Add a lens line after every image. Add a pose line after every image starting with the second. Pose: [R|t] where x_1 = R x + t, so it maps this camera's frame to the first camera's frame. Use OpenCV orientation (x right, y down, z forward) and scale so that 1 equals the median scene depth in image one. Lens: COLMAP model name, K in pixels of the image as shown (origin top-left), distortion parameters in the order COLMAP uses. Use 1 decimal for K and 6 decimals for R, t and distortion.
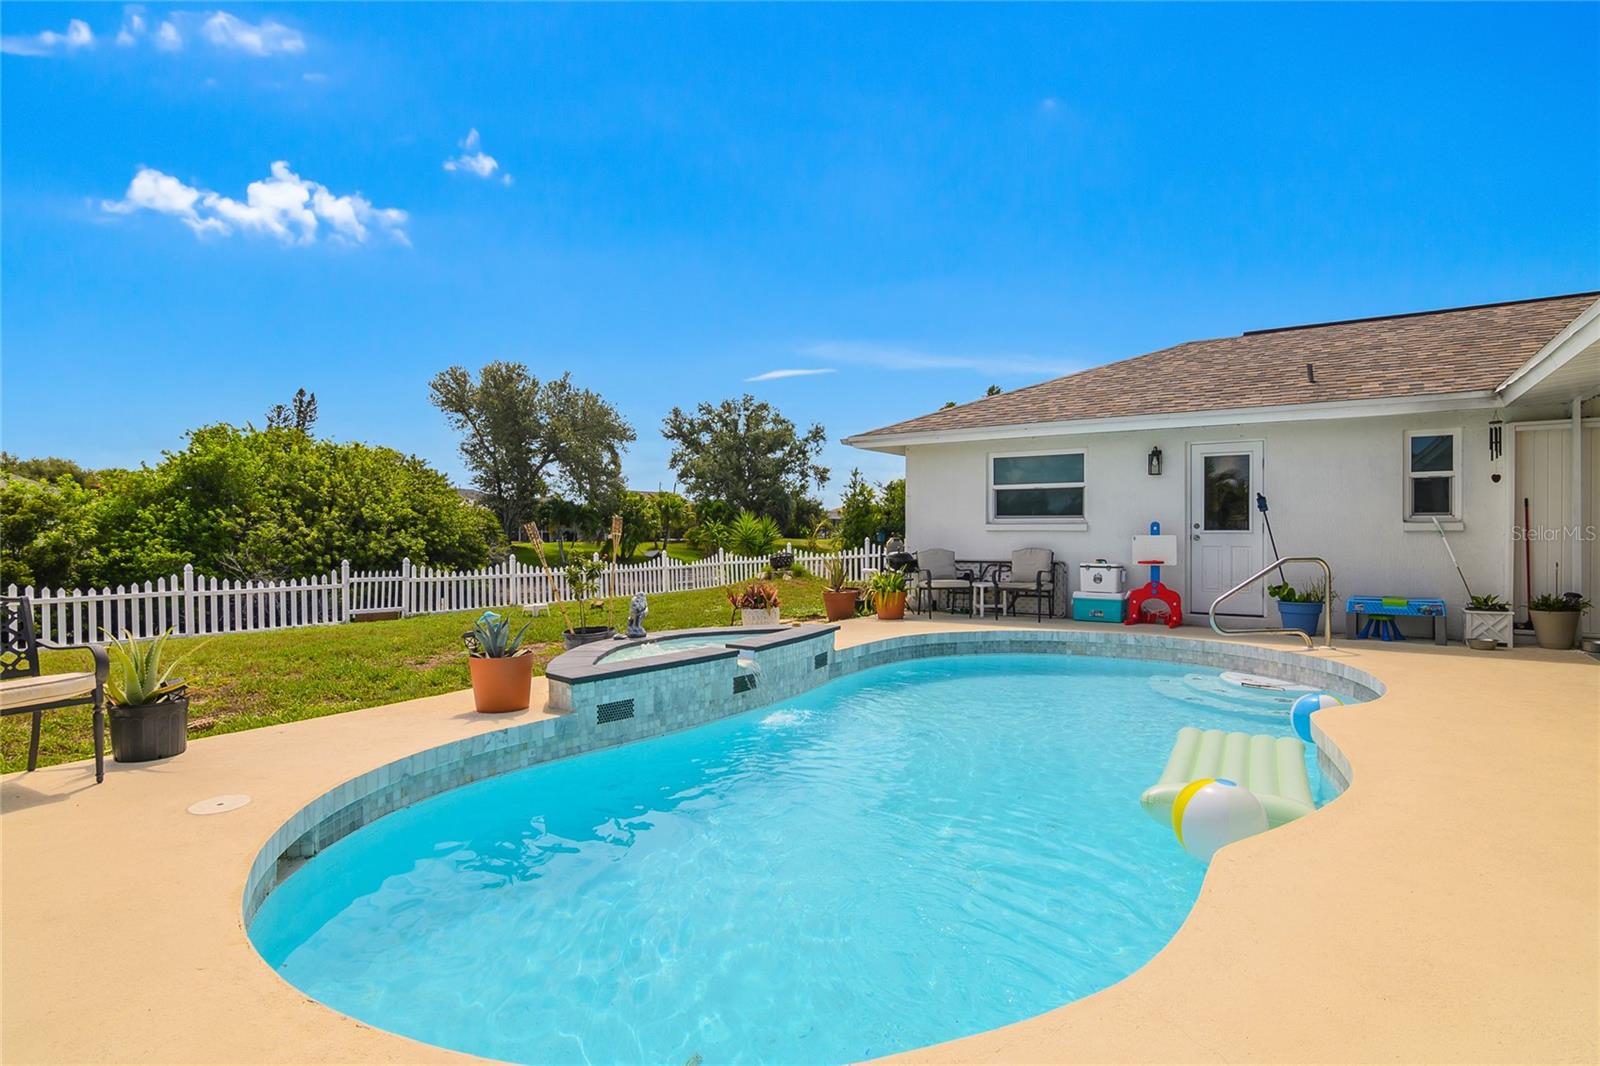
lens RADIAL K [[797.5, 0, 788.5], [0, 797.5, 538.8], [0, 0, 1]] dist [-0.026609, 0.000356]
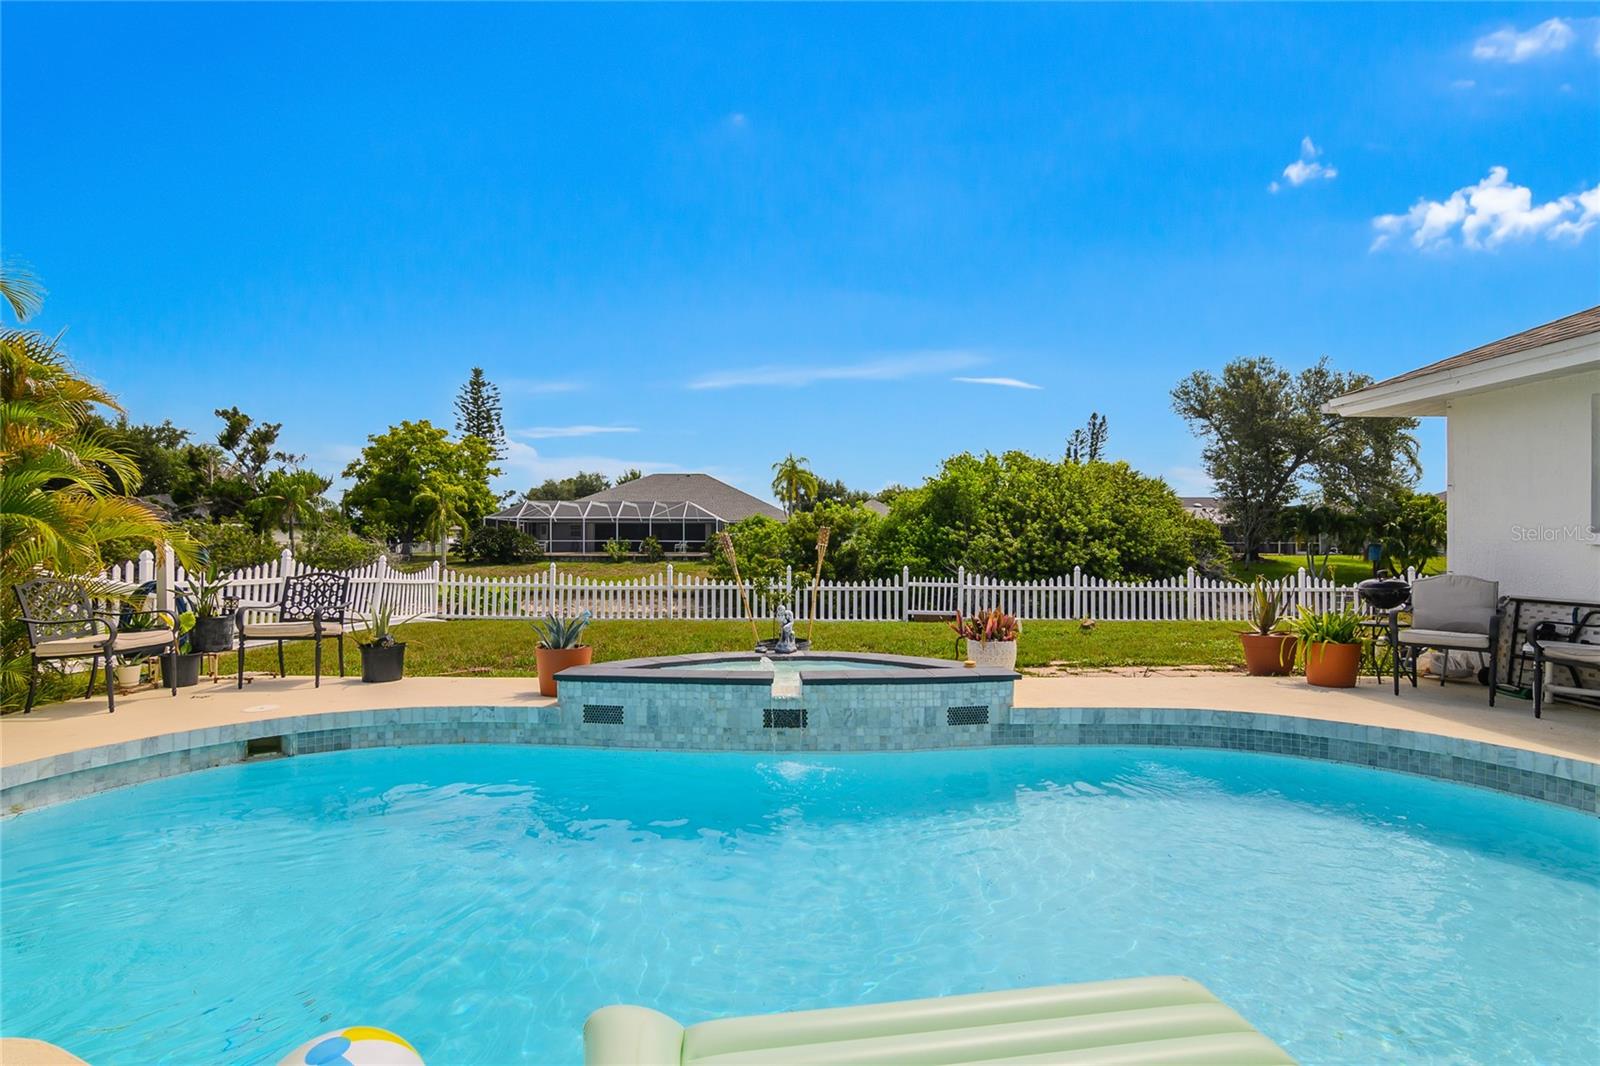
lens RADIAL K [[777.9, 0, 786.9], [0, 777.9, 535.2], [0, 0, 1]] dist [-0.021407, 0.000833]
pose [[0.569470, -0.003035, -0.822007, 0.260517], [-0.011601, 0.999864, -0.011728, -0.002961], [0.821930, 0.016215, 0.569357, 0.212156]]
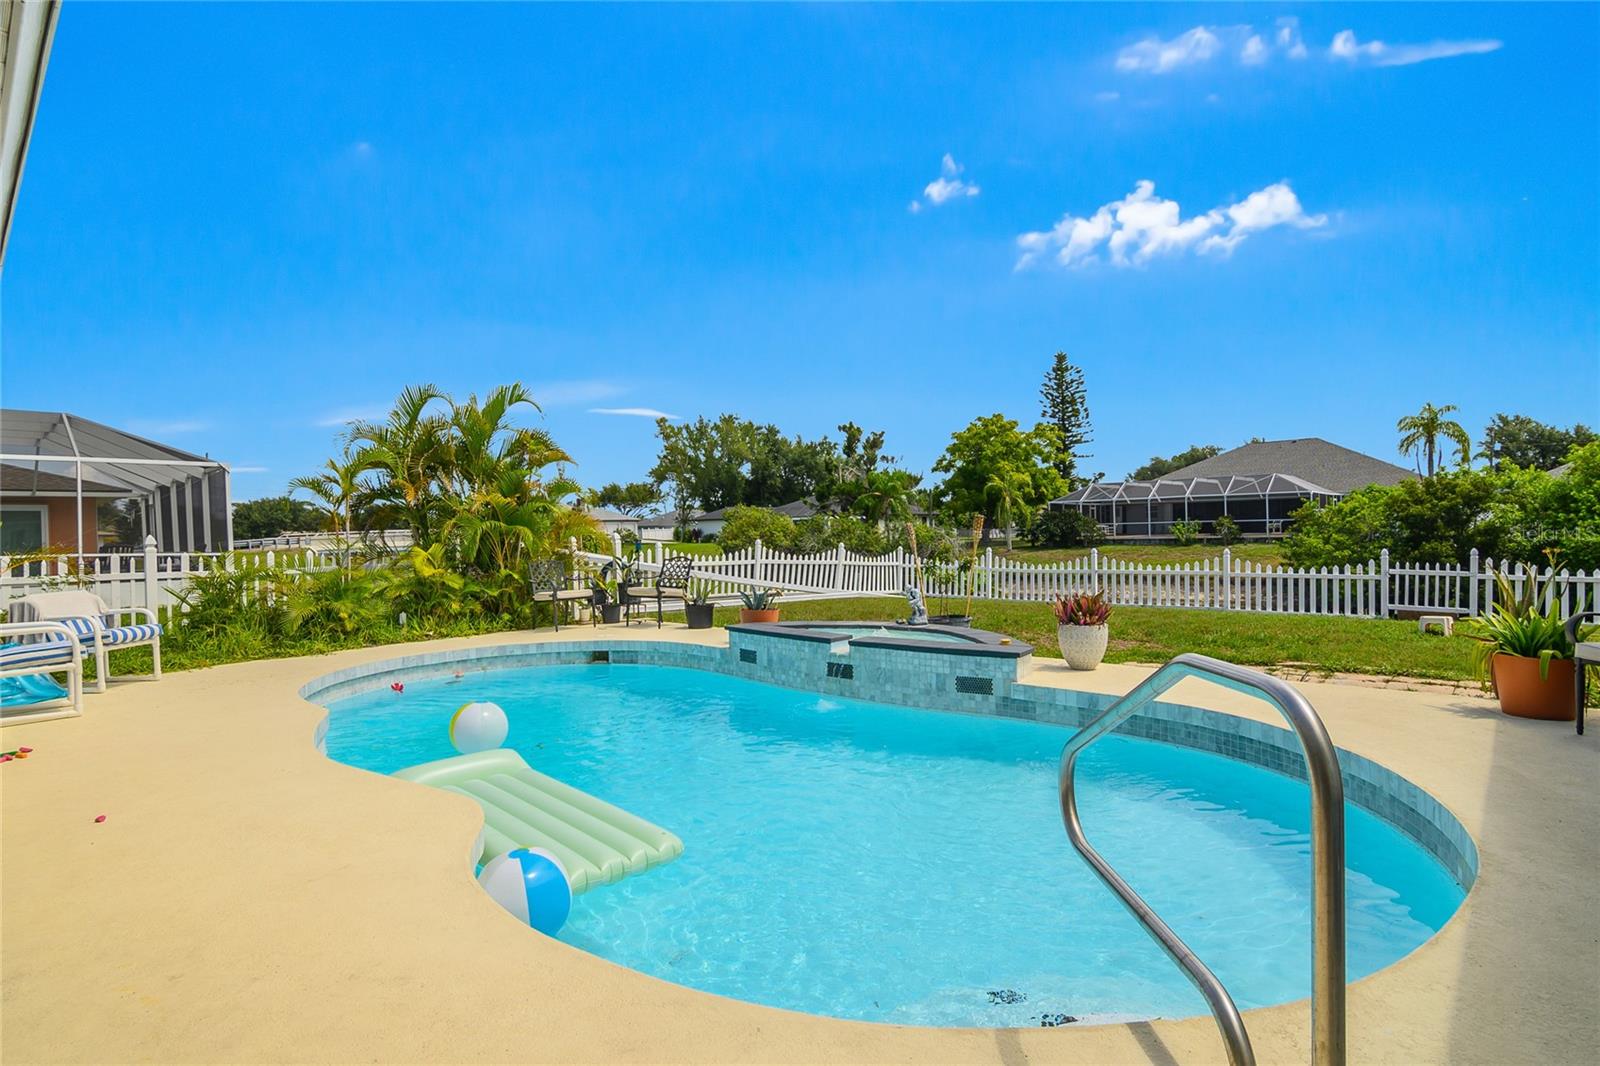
lens RADIAL K [[797.5, 0, 788.5], [0, 797.5, 538.8], [0, 0, 1]] dist [-0.026609, 0.000356]
pose [[-0.151207, 0.014952, -0.988389, 0.425123], [0.014909, 0.999806, 0.012844, -0.006543], [0.988390, -0.012794, -0.151401, 0.448686]]
